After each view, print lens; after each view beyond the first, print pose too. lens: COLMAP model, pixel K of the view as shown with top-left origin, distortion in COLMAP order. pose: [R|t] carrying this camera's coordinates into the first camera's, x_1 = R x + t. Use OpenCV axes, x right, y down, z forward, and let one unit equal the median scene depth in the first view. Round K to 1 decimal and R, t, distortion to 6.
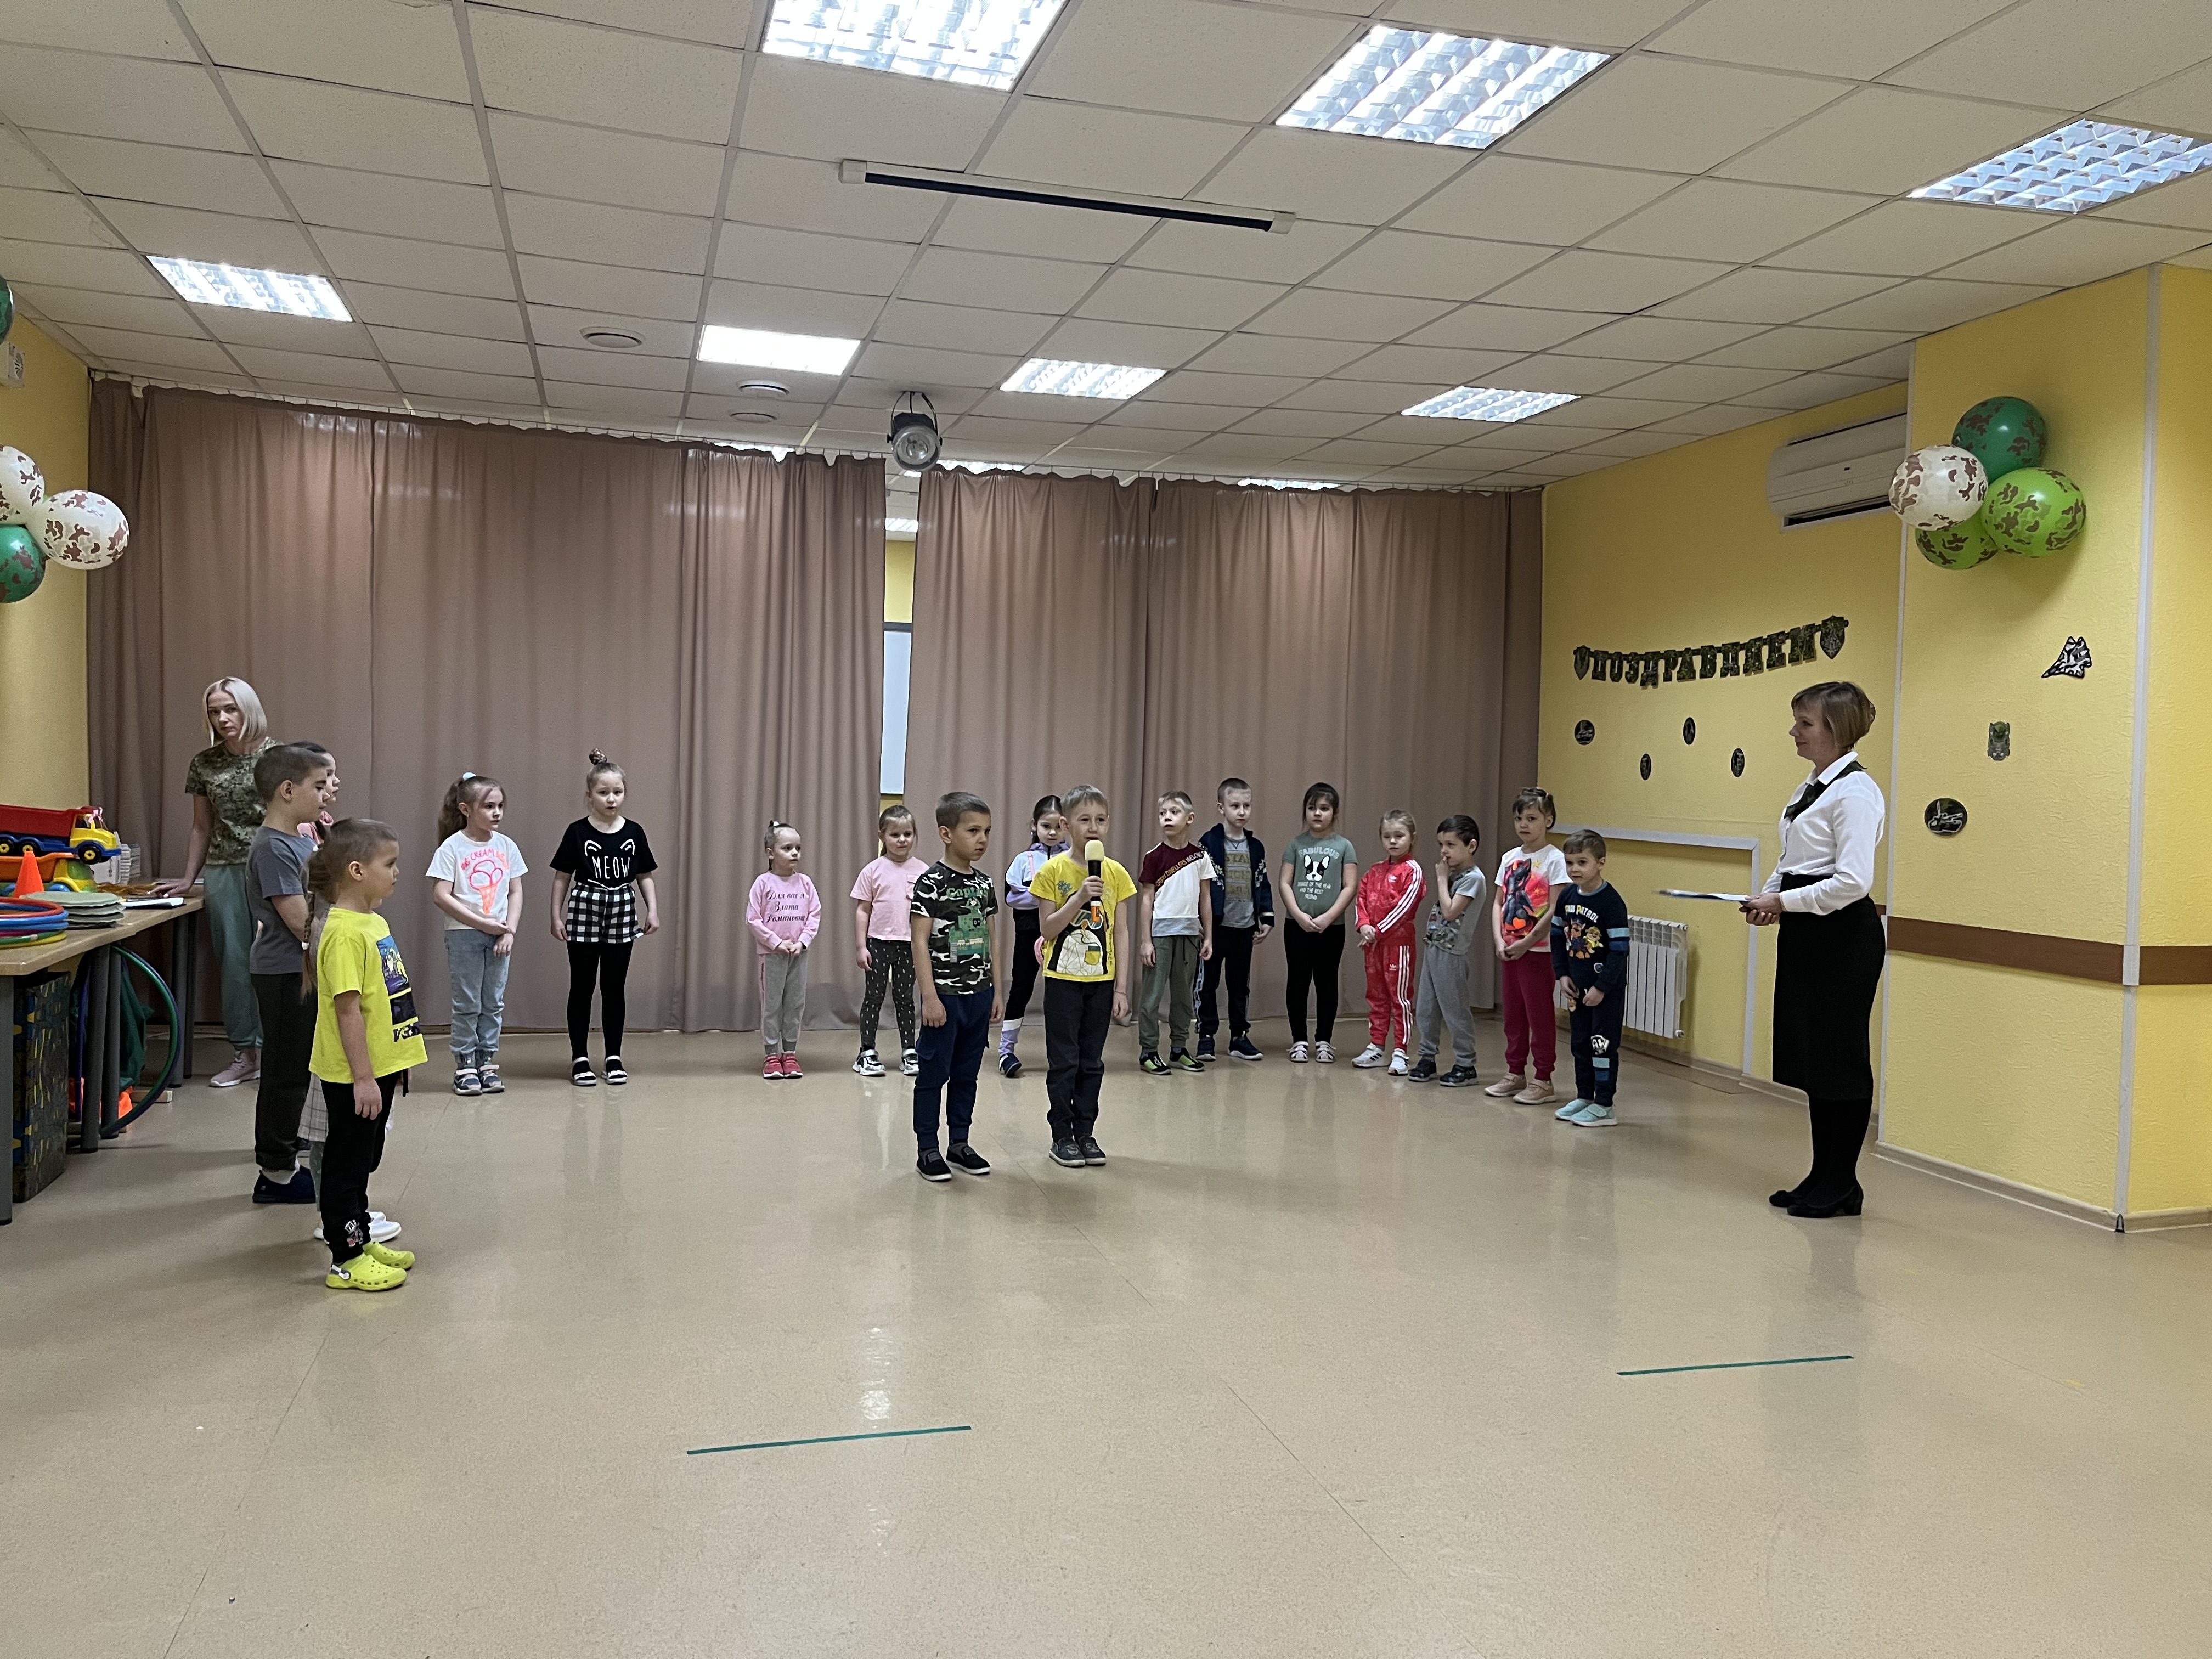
lens RADIAL K [[1649.3, 0, 1106.0], [0, 1649.3, 829.5], [0, 0, 1]] dist [-0.058004, 0.001421]
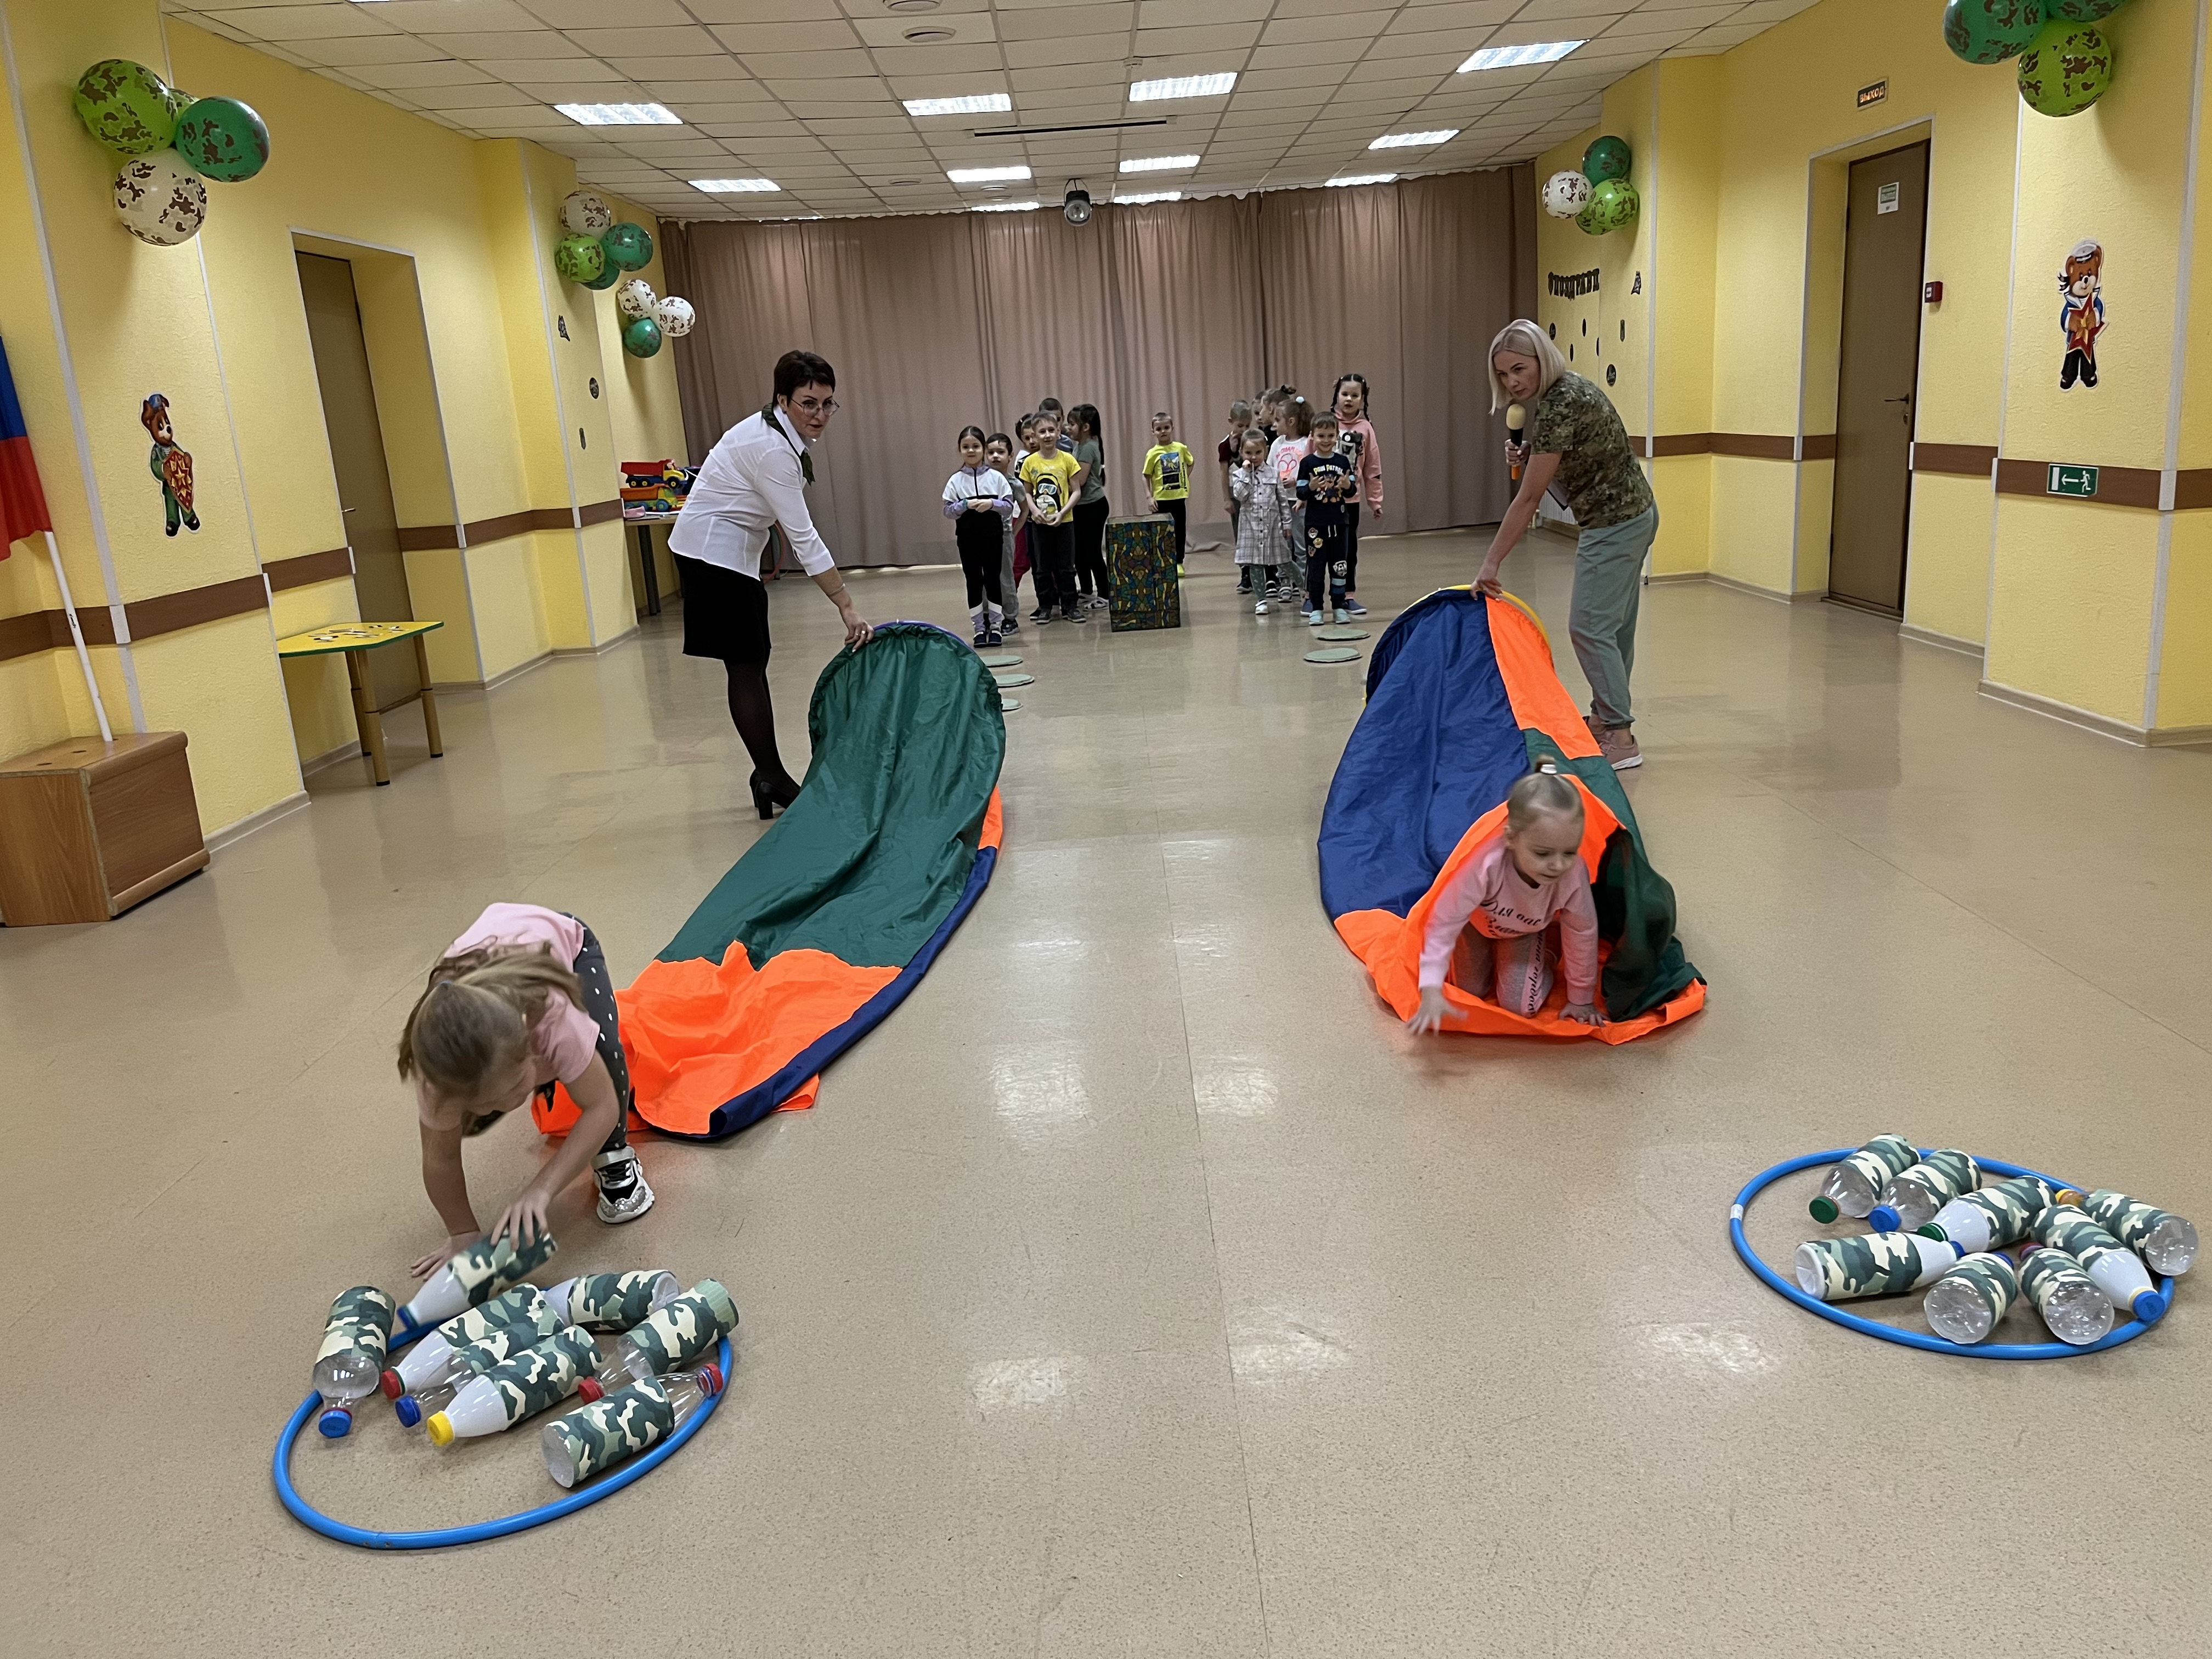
lens RADIAL K [[1649.3, 0, 1106.0], [0, 1649.3, 829.5], [0, 0, 1]] dist [-0.058004, 0.001421]
pose [[0.956478, -0.010921, -0.291599, 0.414132], [0.077574, 0.972857, 0.218016, 0.035582], [0.281303, -0.231148, 0.931364, -0.788236]]
